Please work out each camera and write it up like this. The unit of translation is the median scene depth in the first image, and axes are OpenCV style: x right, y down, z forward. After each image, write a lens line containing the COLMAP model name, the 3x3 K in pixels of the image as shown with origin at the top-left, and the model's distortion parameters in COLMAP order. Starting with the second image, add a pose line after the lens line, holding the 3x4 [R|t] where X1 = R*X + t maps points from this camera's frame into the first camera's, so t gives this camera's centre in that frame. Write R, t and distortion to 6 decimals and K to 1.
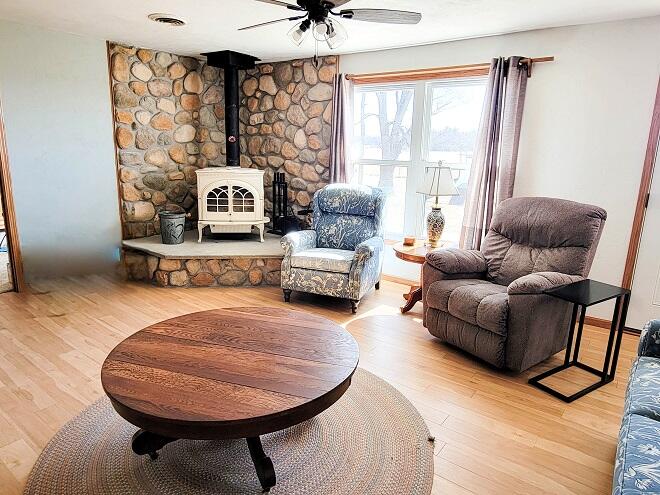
lens RADIAL K [[448.3, 0, 330.0], [0, 448.3, 247.5], [0, 0, 1]] dist [-0.000511, 0.000781]
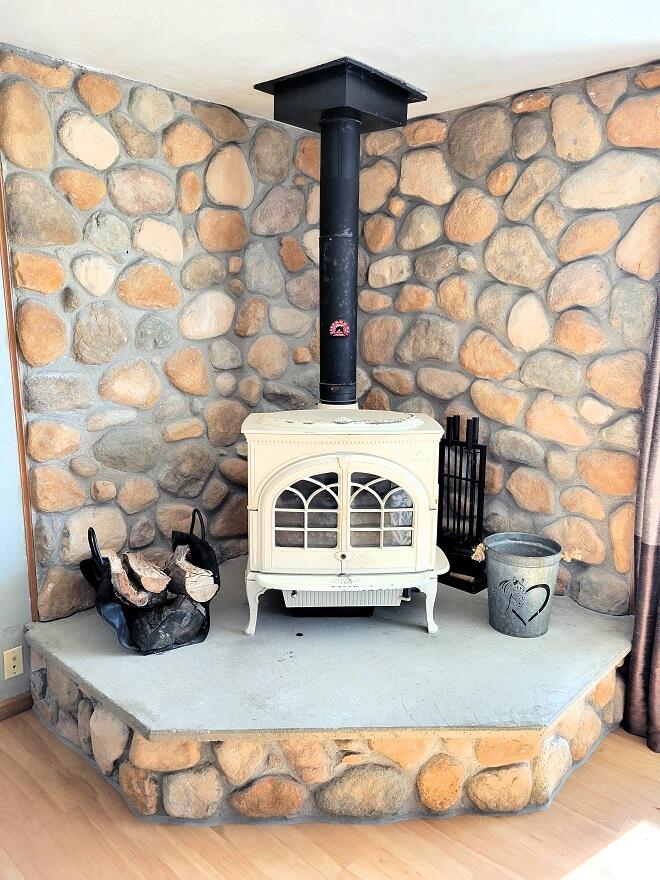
lens RADIAL K [[665.9, 0, 328.6], [0, 665.9, 443.7], [0, 0, 1]] dist [0.064790, 0.002323]
pose [[0.995236, 0.000894, -0.097494, -0.176184], [-0.003490, 0.999644, -0.026457, -0.138020], [0.097435, 0.026672, 0.994884, 0.477231]]
